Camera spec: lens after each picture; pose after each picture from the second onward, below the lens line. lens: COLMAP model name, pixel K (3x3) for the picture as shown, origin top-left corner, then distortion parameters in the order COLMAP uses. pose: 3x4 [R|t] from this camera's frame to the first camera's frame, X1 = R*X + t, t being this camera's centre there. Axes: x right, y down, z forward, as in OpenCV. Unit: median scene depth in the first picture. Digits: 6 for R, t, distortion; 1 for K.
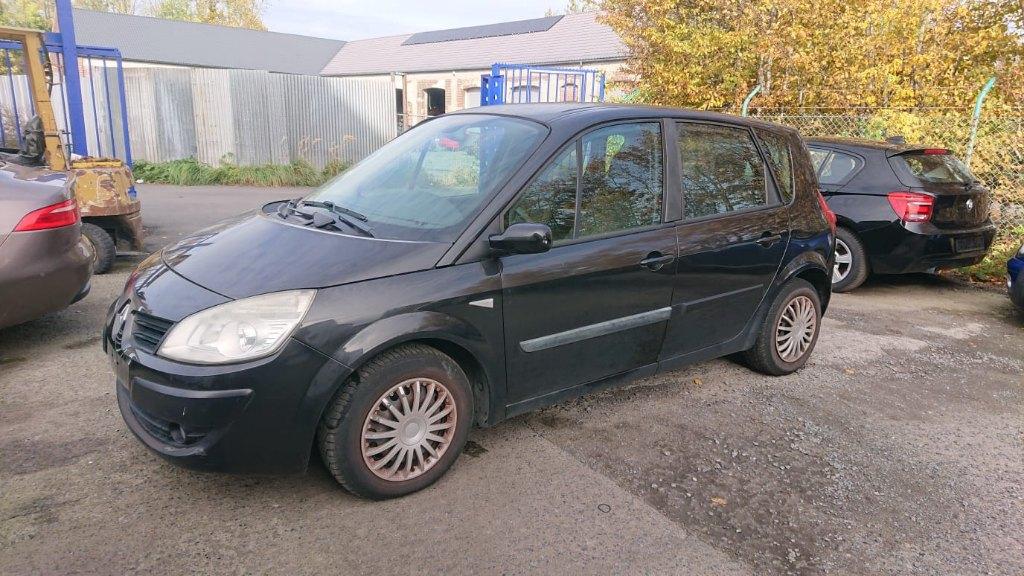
lens RADIAL K [[716.6, 0, 517.5], [0, 716.6, 296.5], [0, 0, 1]] dist [0.037492, -0.041640]
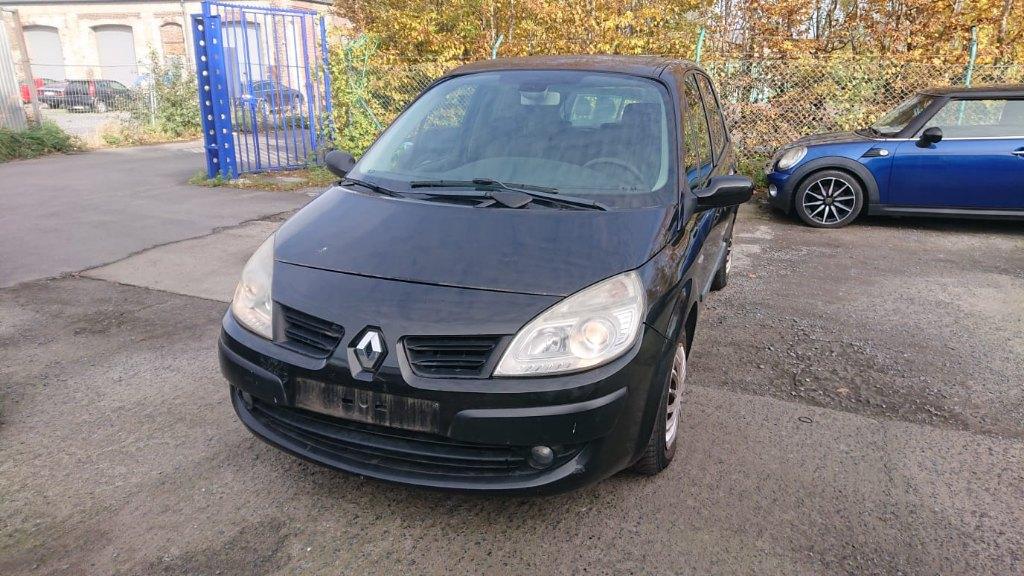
lens RADIAL K [[716.6, 0, 514.0], [0, 716.6, 289.5], [0, 0, 1]] dist [0.037492, -0.041640]
pose [[0.827180, -0.172670, 0.534751, -0.732301], [0.136419, 0.984857, 0.106989, -0.086003], [-0.545127, -0.015549, 0.838210, 0.238588]]
